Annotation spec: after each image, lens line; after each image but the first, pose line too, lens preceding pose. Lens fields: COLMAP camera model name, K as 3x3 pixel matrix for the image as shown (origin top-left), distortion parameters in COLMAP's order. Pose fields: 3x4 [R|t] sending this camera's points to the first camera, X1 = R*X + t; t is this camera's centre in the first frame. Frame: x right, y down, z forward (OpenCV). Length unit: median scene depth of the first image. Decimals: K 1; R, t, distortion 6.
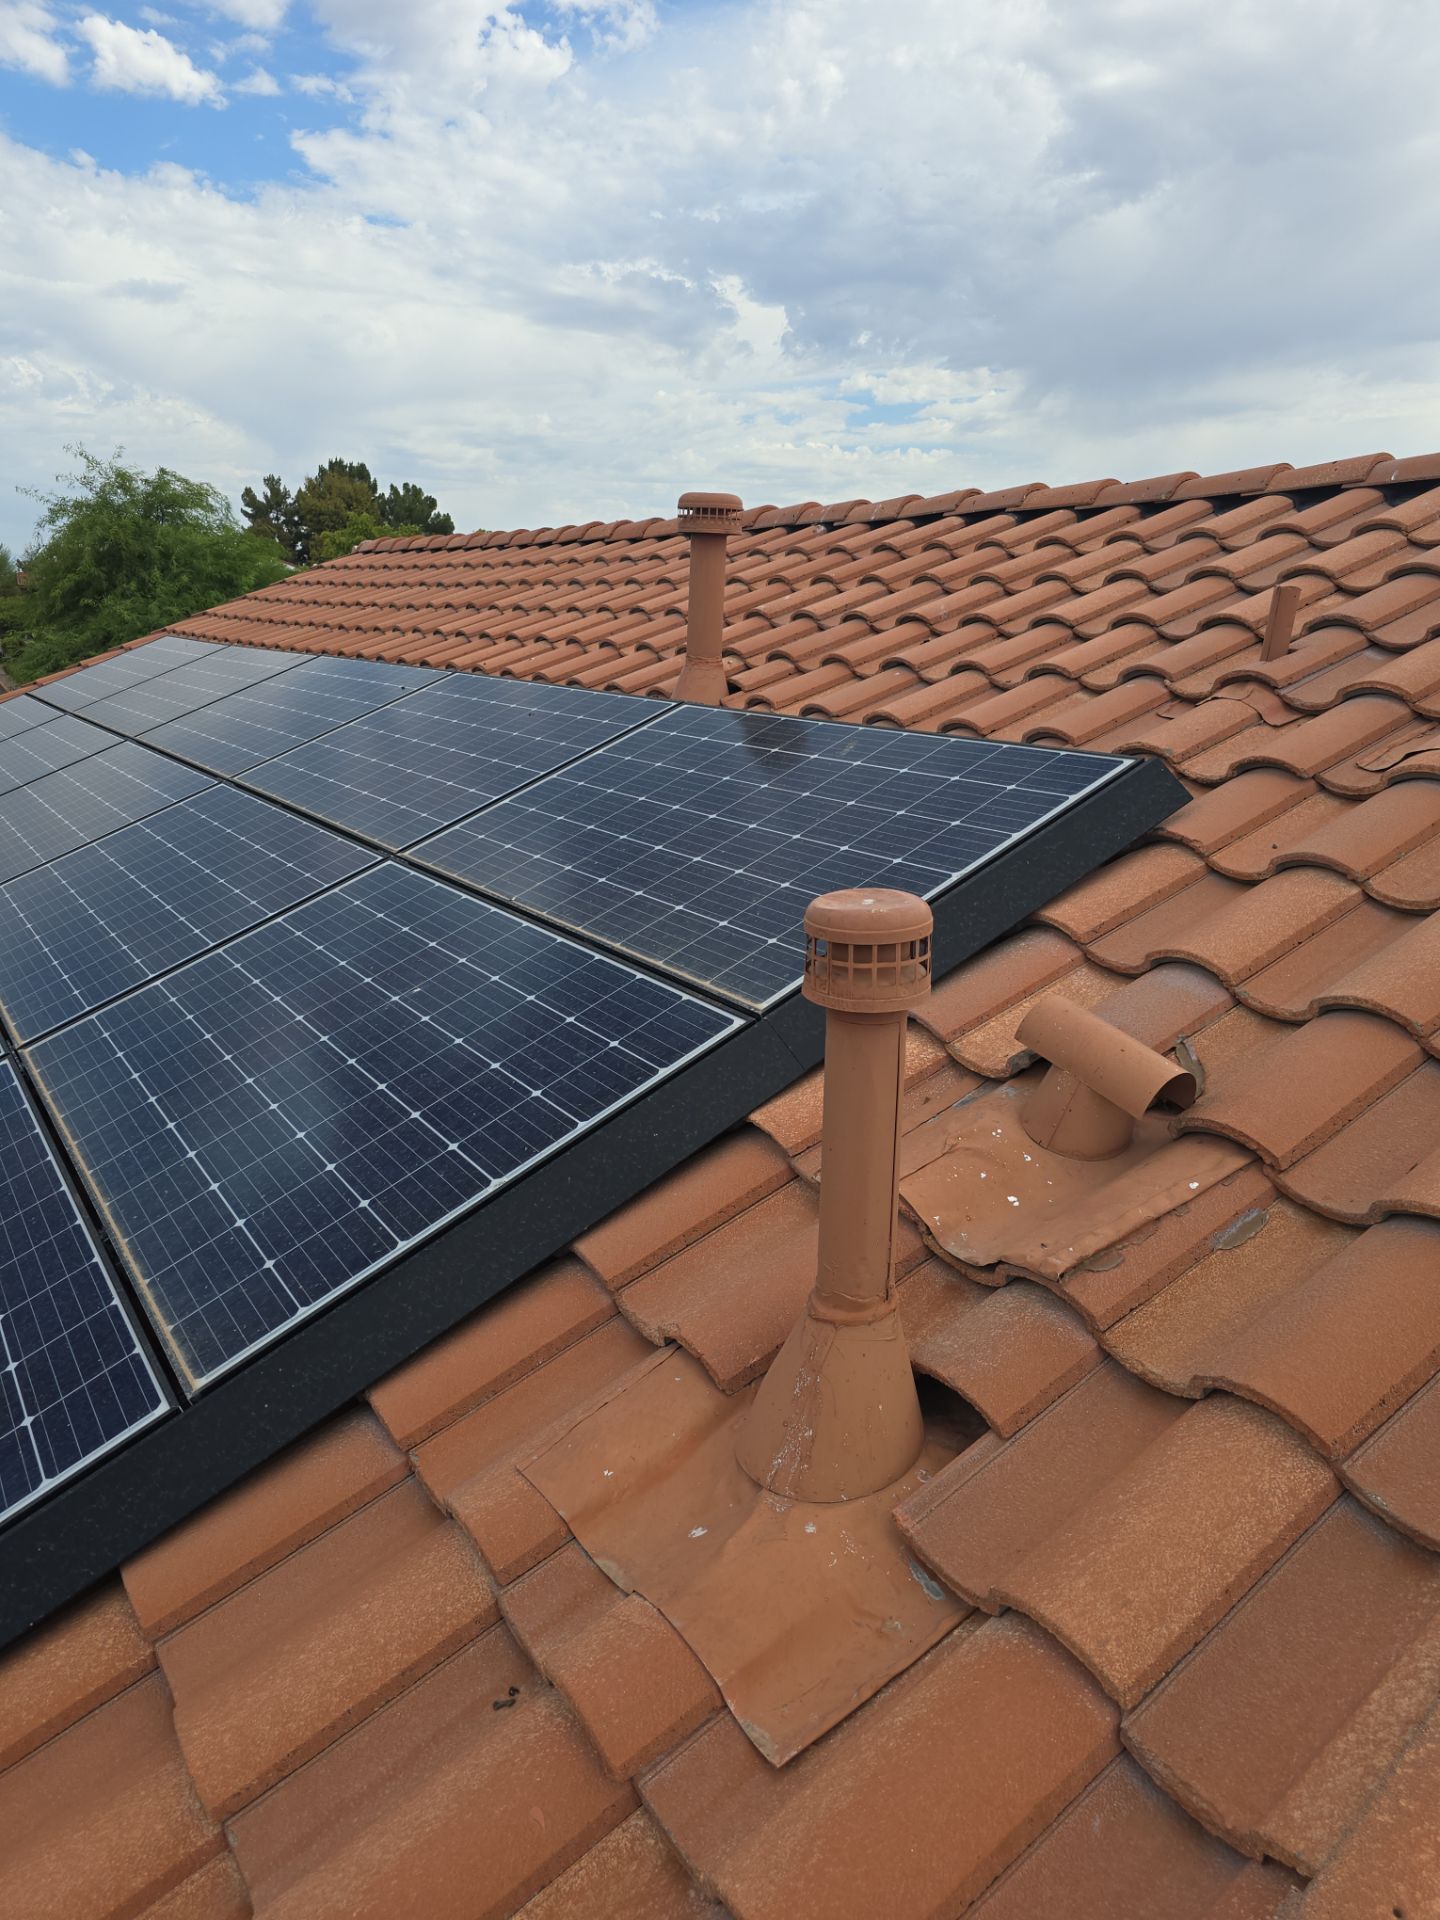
lens RADIAL K [[1305.5, 0, 712.2], [0, 1305.5, 949.2], [0, 0, 1]] dist [0.057758, -0.033875]
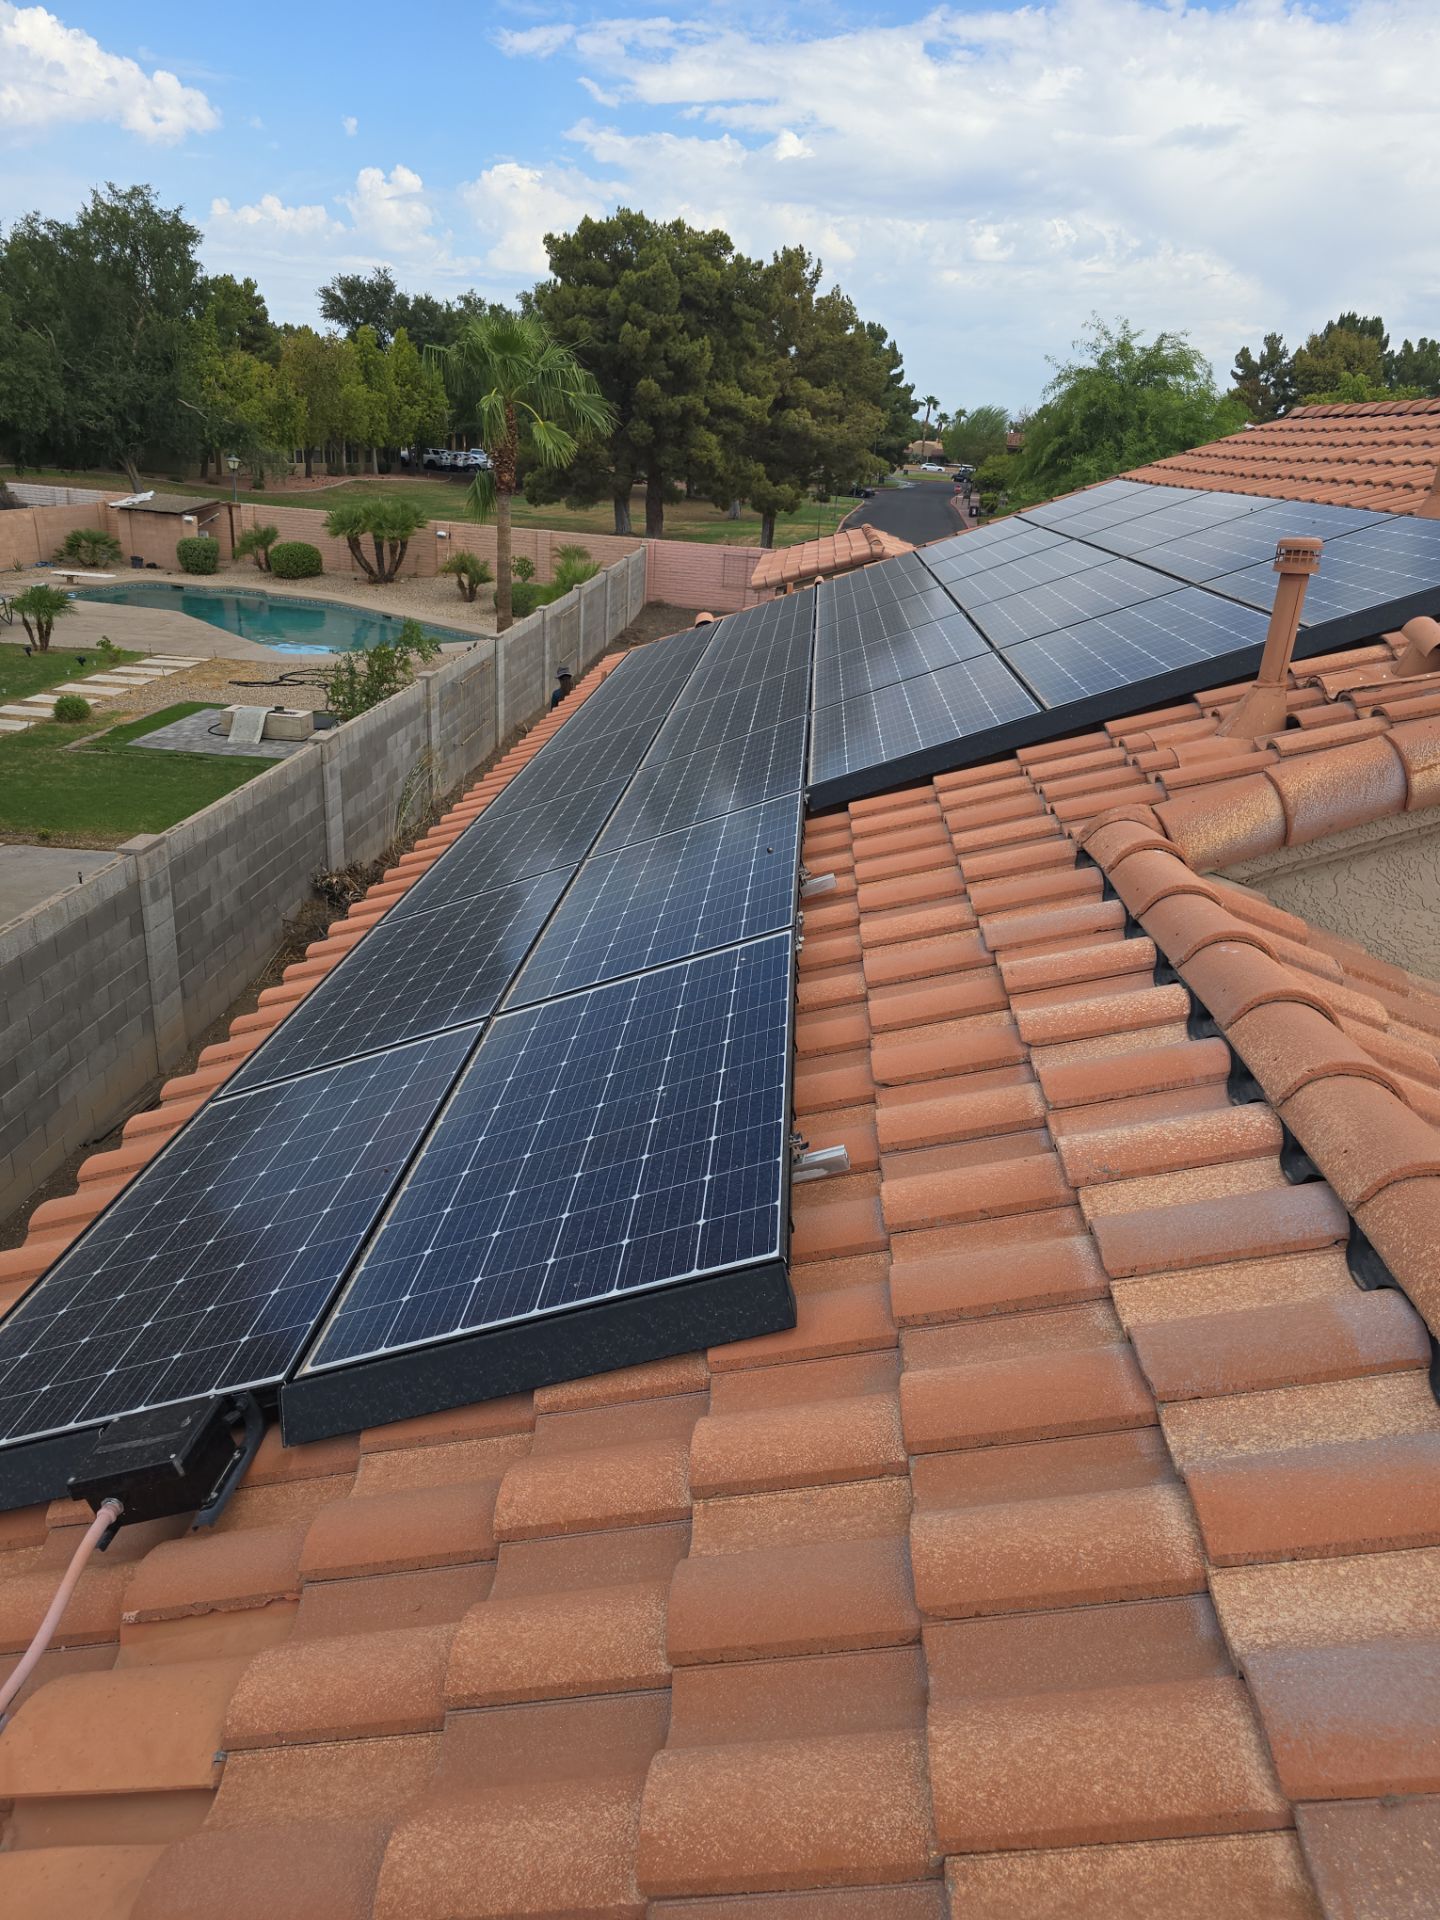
lens RADIAL K [[1299.0, 0, 701.5], [0, 1299.0, 957.1], [0, 0, 1]] dist [0.076530, -0.058199]
pose [[0.778588, 0.260470, -0.570925, 0.069213], [-0.204416, 0.965438, 0.161688, 0.049066], [0.593308, -0.009183, 0.804923, -0.164562]]
